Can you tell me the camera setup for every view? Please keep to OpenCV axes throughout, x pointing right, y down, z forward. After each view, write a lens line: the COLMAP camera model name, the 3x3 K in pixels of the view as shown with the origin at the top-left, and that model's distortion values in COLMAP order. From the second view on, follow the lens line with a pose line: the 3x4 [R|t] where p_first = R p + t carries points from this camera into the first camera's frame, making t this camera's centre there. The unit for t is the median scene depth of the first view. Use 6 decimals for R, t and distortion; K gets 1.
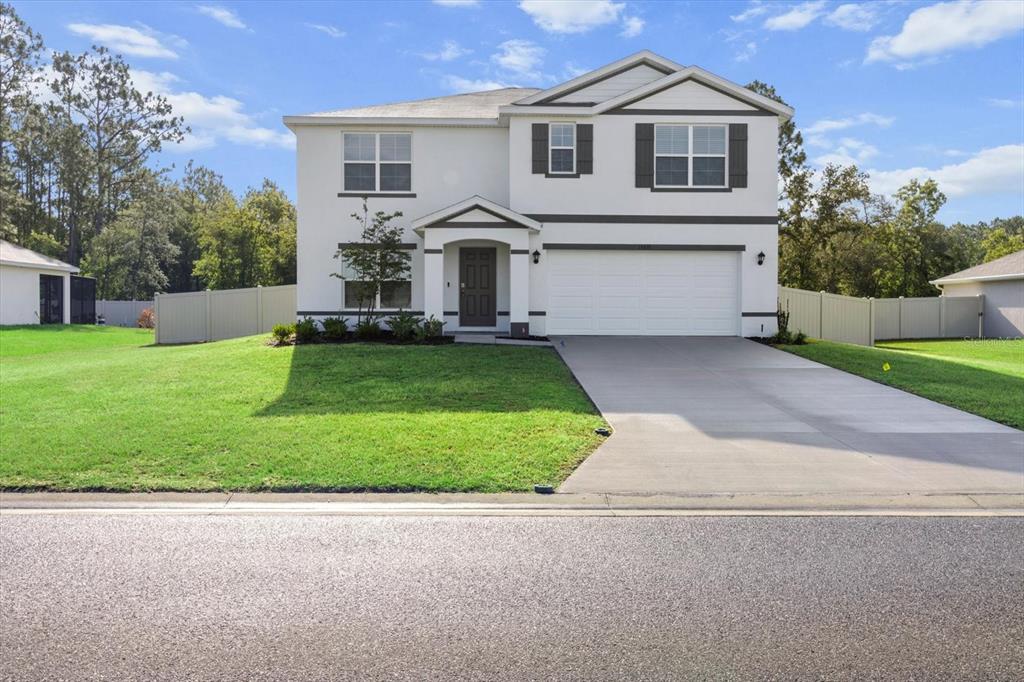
lens RADIAL K [[813.2, 0, 515.5], [0, 813.2, 324.0], [0, 0, 1]] dist [0.009161, 0.001734]
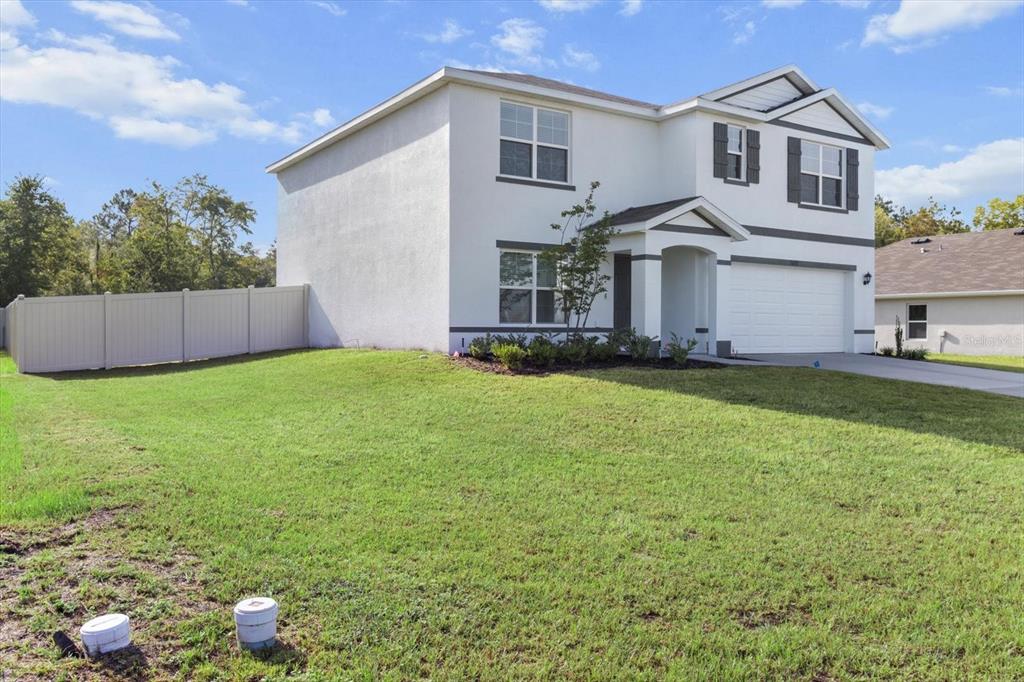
lens RADIAL K [[813.2, 0, 515.5], [0, 813.2, 324.0], [0, 0, 1]] dist [0.009161, 0.001734]
pose [[0.851376, 0.005579, 0.524527, -0.639697], [0.001878, 0.999905, -0.013682, -0.008219], [-0.524553, 0.012633, 0.851284, 0.340214]]
